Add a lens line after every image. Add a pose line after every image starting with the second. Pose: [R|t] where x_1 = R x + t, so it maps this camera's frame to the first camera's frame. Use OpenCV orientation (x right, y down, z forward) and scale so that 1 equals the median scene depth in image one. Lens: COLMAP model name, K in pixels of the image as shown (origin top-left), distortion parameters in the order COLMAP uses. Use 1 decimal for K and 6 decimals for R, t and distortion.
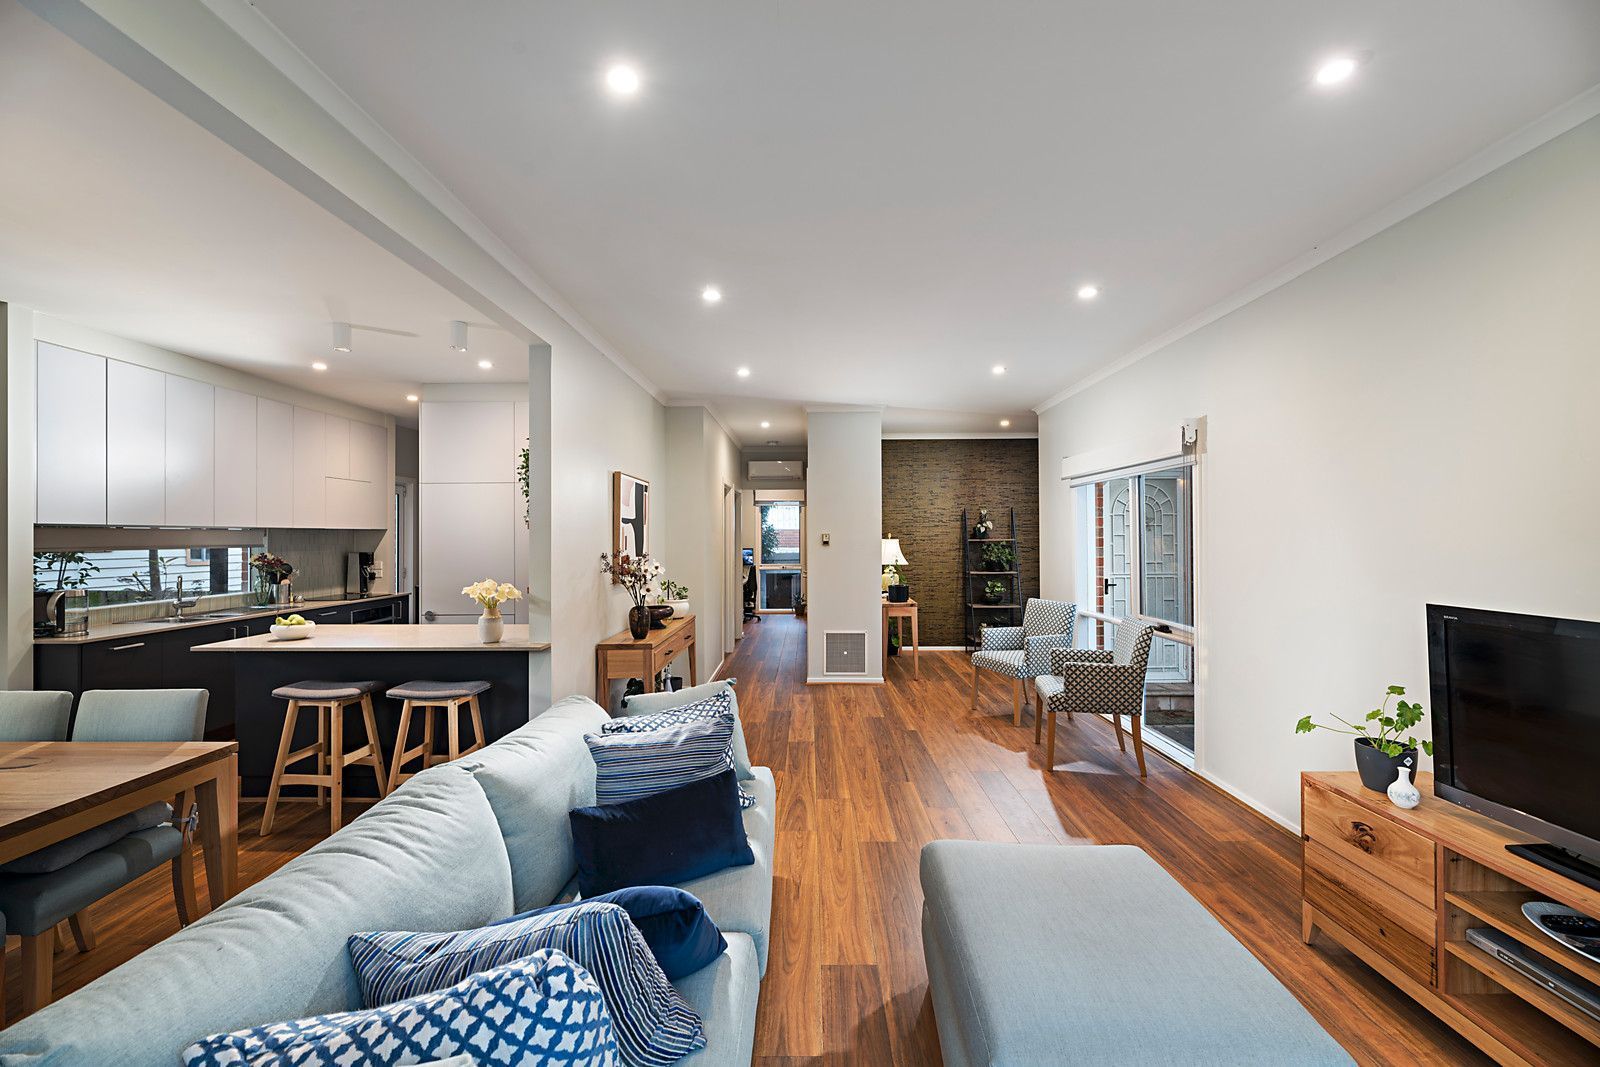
lens RADIAL K [[658.2, 0, 800.0], [0, 658.2, 533.5], [0, 0, 1]] dist [-0.000267, 0.000029]
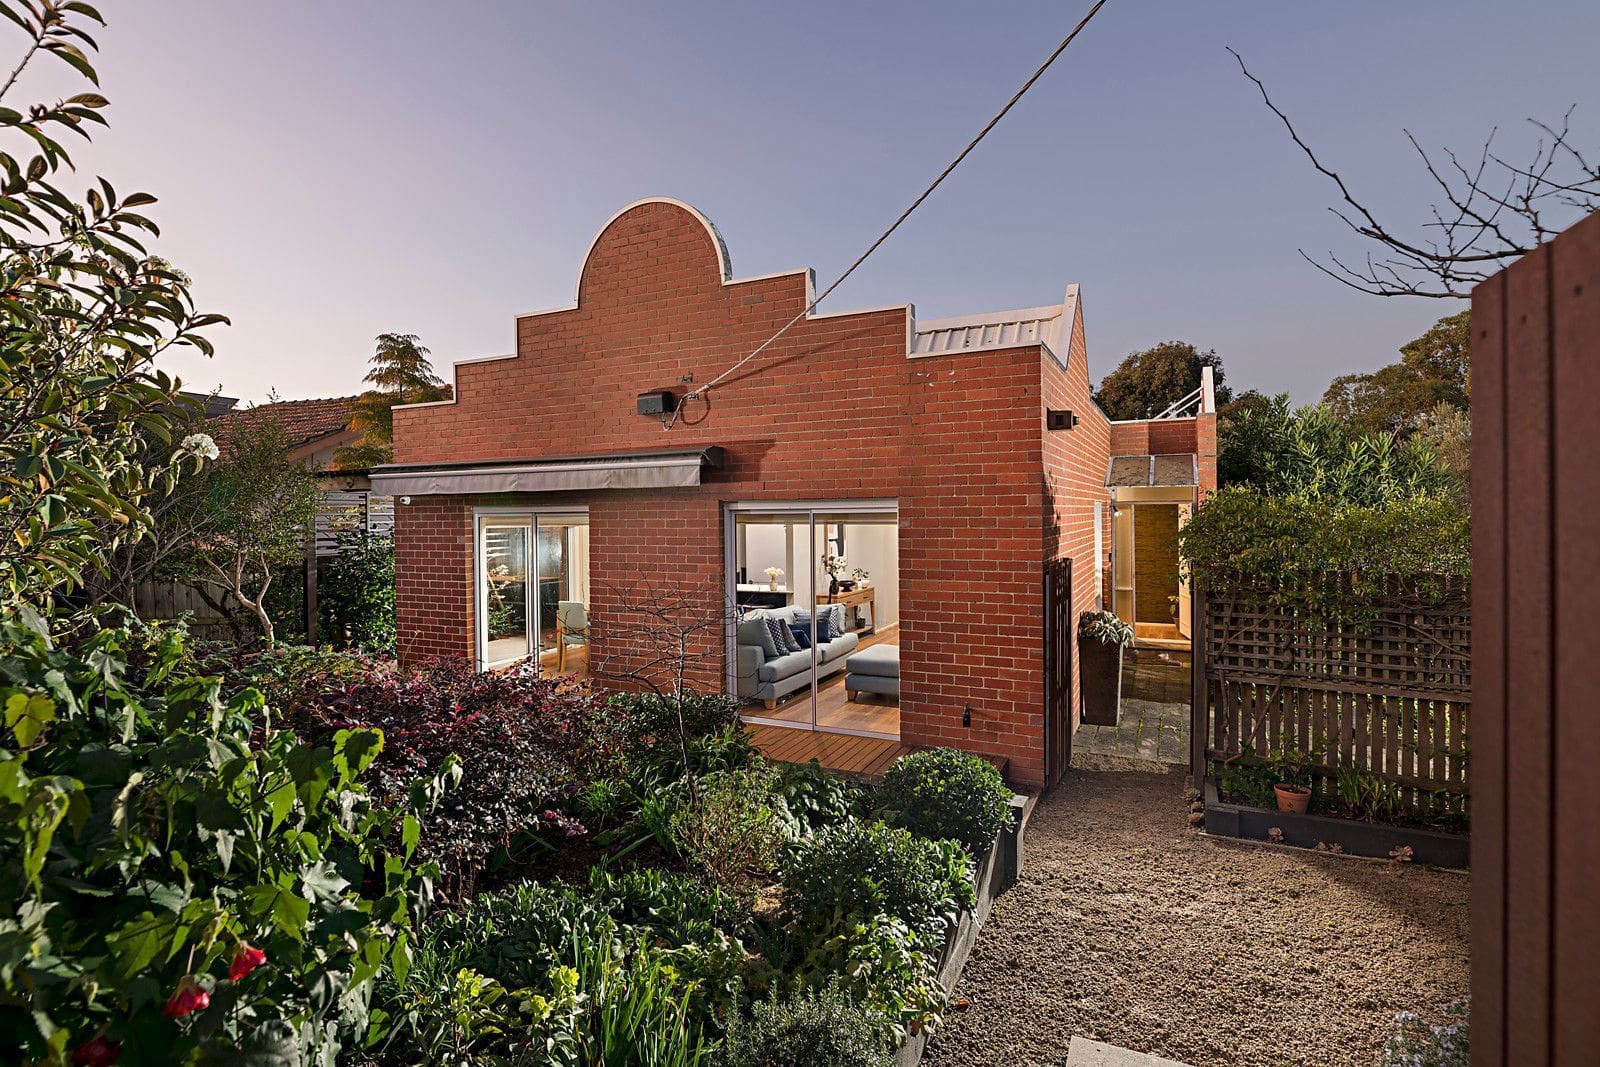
lens RADIAL K [[658.2, 0, 800.0], [0, 658.2, 533.5], [0, 0, 1]] dist [-0.000267, 0.000029]
pose [[0.912329, 0.000848, -0.409456, 0.510094], [0.005122, 0.999896, 0.013483, -0.069324], [0.409425, -0.014398, 0.912230, -0.976947]]
